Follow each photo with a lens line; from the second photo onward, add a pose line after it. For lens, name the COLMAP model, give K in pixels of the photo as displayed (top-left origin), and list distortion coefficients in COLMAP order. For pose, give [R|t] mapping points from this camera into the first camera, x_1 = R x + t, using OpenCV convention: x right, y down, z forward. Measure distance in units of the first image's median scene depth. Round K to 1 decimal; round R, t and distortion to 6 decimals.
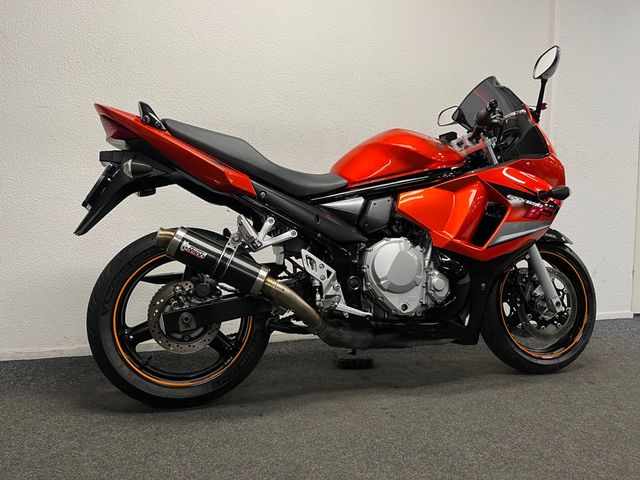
lens RADIAL K [[491.9, 0, 314.0], [0, 491.9, 234.5], [0, 0, 1]] dist [0.043917, -0.027738]
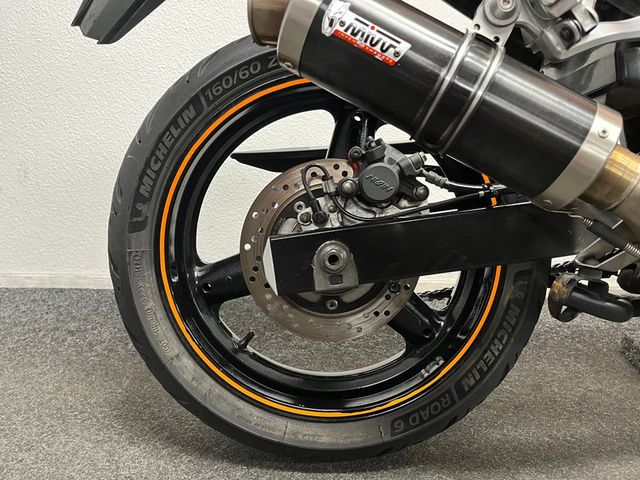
lens RADIAL K [[491.9, 0, 319.9], [0, 491.9, 236.2], [0, 0, 1]] dist [0.043917, -0.027738]
pose [[0.959207, 0.073425, -0.273004, -0.161746], [-0.028272, 0.985757, 0.165785, 0.090532], [0.281288, -0.151304, 0.947620, 0.624271]]
